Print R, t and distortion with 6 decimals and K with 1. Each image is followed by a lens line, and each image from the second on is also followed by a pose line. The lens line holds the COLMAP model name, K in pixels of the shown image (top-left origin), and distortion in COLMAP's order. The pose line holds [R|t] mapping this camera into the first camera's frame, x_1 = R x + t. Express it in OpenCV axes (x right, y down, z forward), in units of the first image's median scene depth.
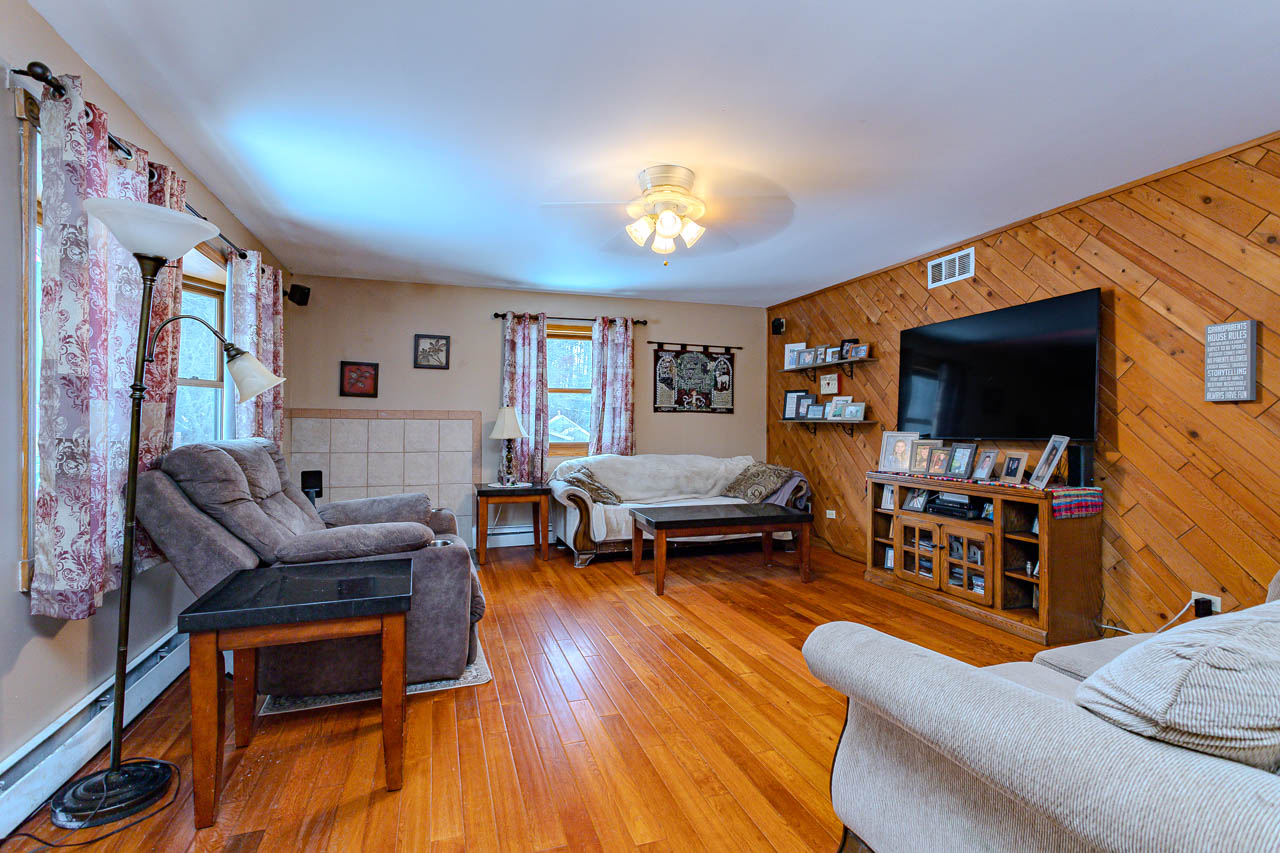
lens RADIAL K [[603.4, 0, 638.9], [0, 603.4, 424.3], [0, 0, 1]] dist [0.003695, 0.000488]
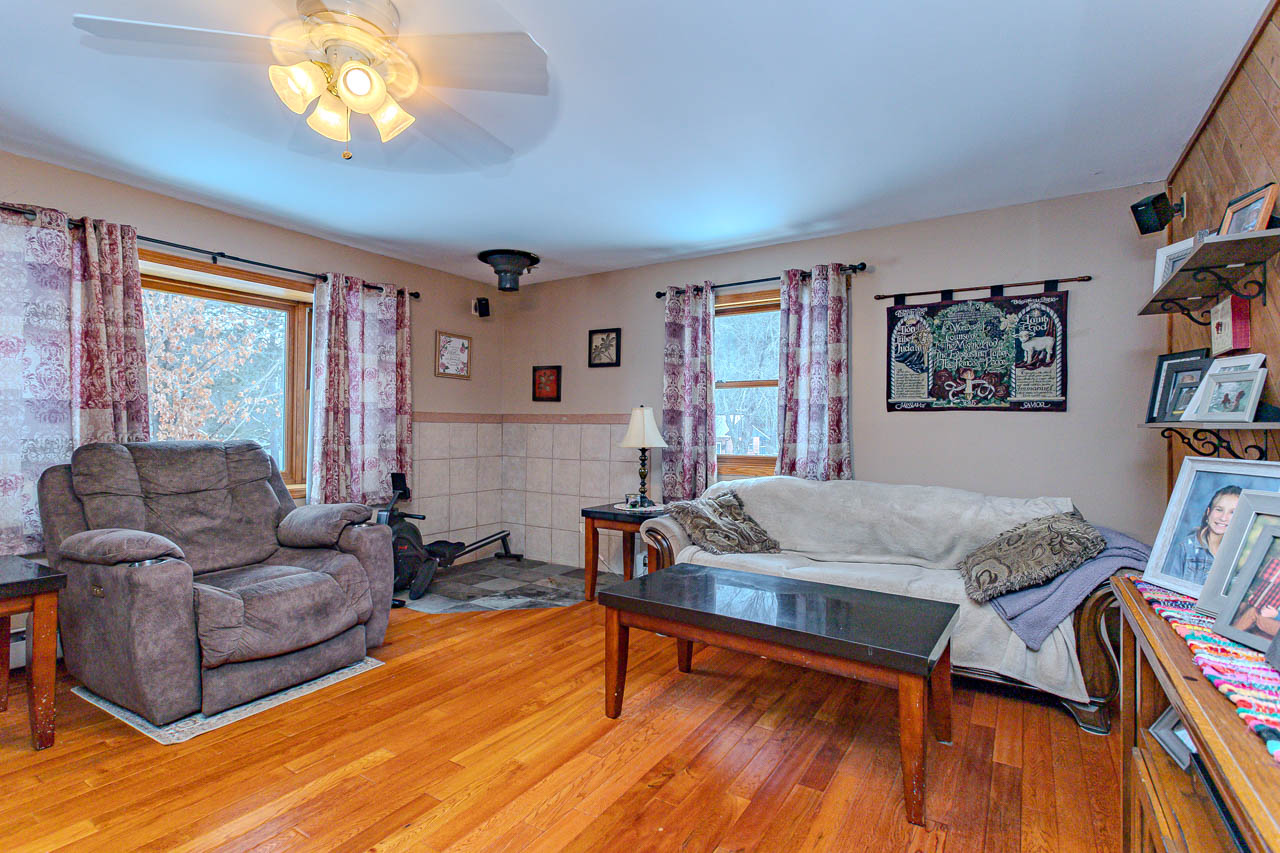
lens RADIAL K [[608.5, 0, 637.5], [0, 608.5, 422.8], [0, 0, 1]] dist [0.002021, 0.000434]
pose [[0.628926, -0.004929, -0.777449, 0.360036], [-0.006335, 0.999914, -0.011464, -0.000053], [0.777439, 0.012135, 0.628841, 0.444877]]
